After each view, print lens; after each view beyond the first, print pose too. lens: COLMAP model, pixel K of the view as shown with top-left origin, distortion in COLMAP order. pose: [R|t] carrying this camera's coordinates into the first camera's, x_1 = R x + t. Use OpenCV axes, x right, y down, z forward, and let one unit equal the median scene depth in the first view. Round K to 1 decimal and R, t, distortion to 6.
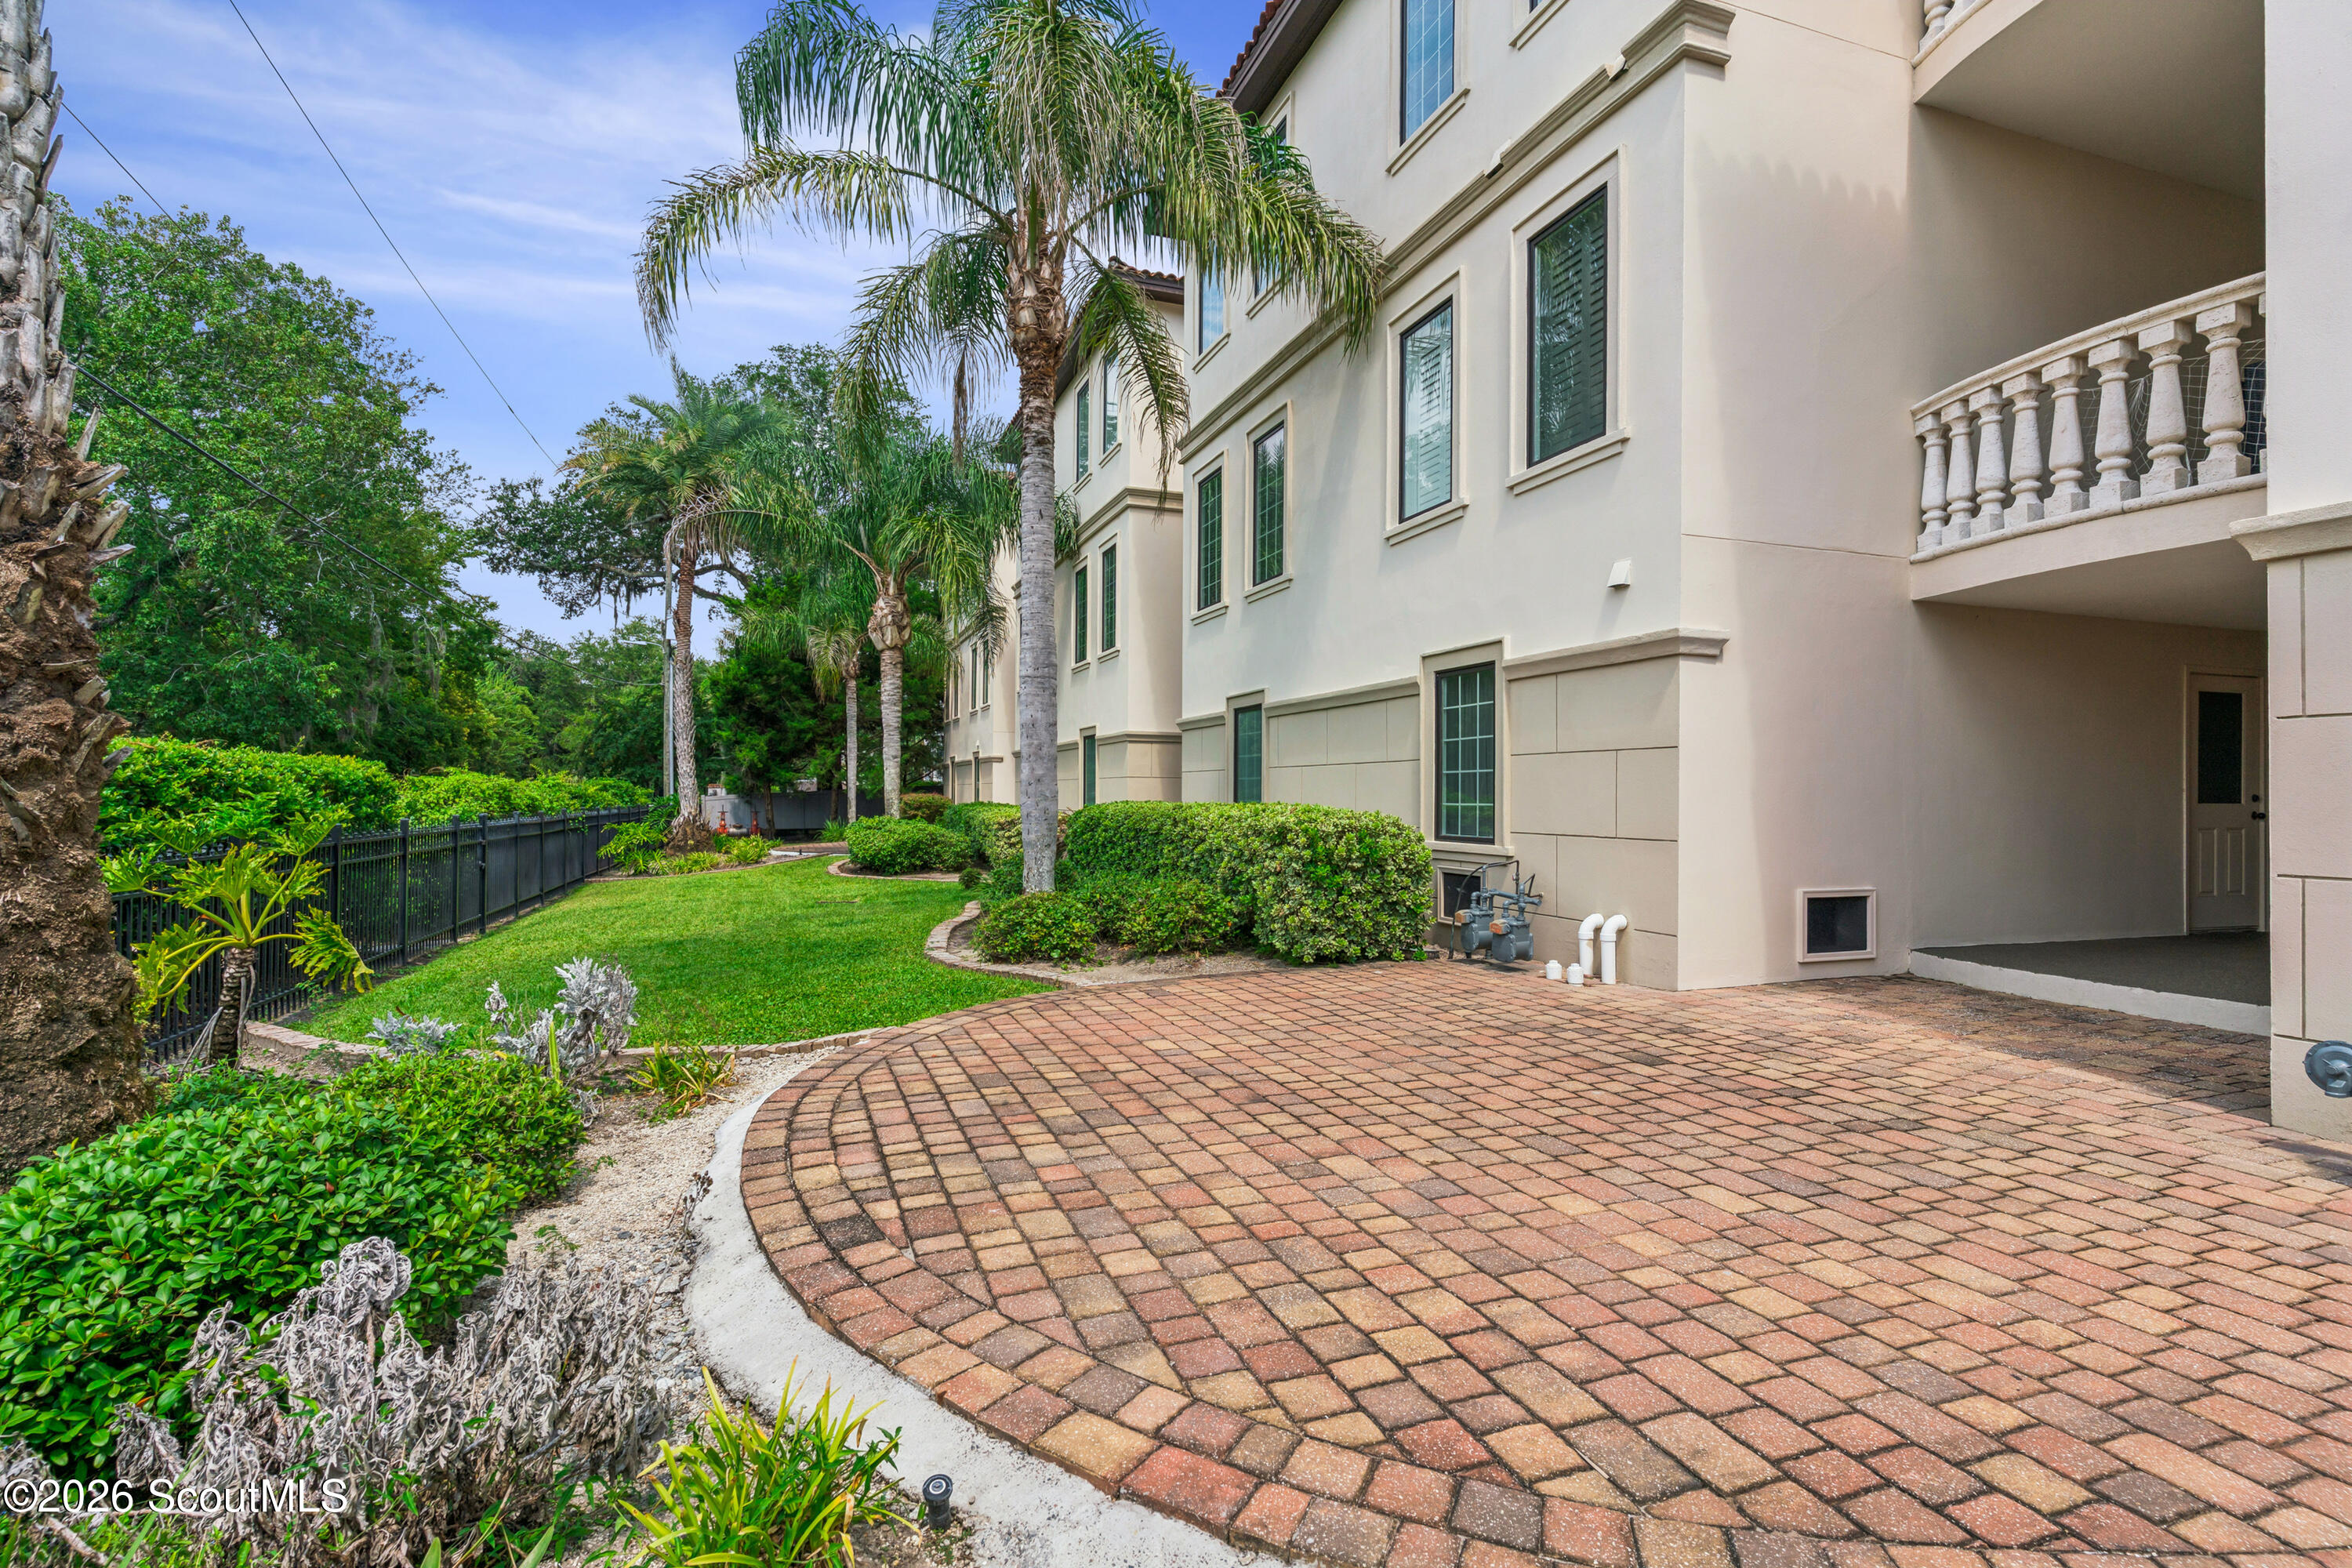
lens RADIAL K [[1113.2, 0, 1174.0], [0, 1113.2, 794.9], [0, 0, 1]] dist [-0.001311, 0.000581]
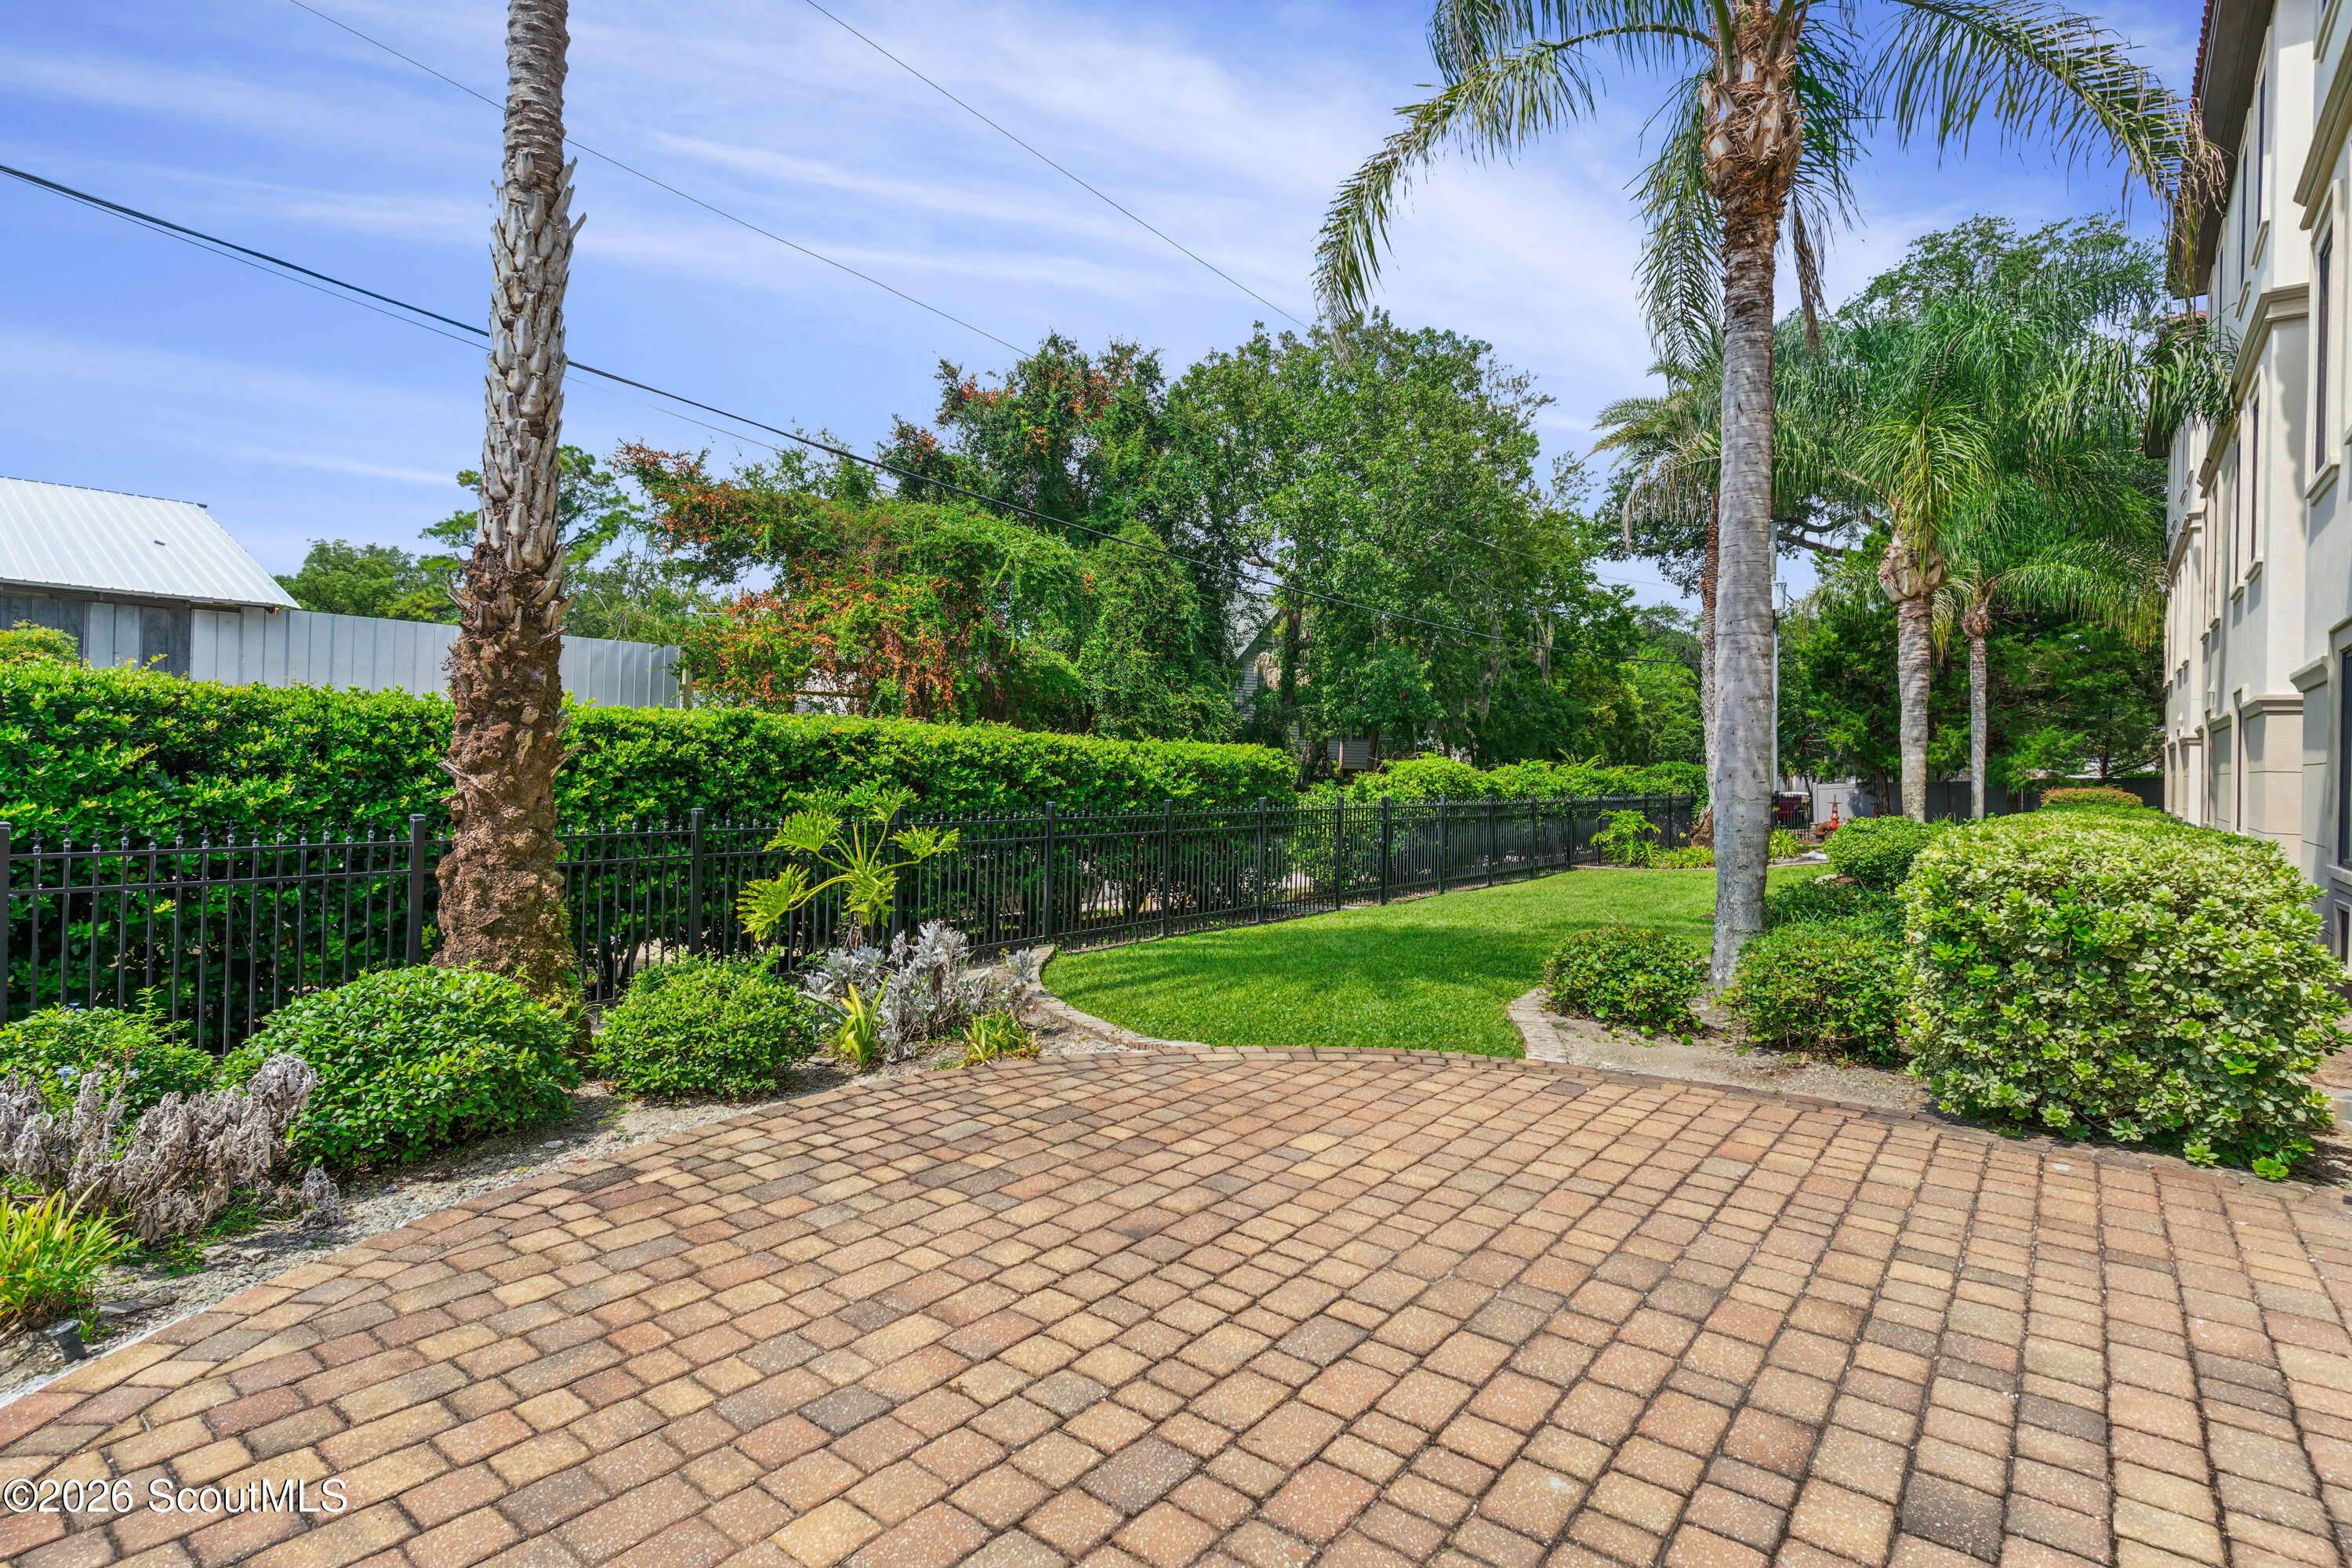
lens RADIAL K [[1173.9, 0, 1169.7], [0, 1173.9, 766.0], [0, 0, 1]] dist [-0.001212, -0.001111]
pose [[0.521821, 0.013471, -0.852949, 0.766658], [-0.022245, 0.999750, 0.002180, -0.030579], [0.852765, 0.017836, 0.521991, 0.651973]]
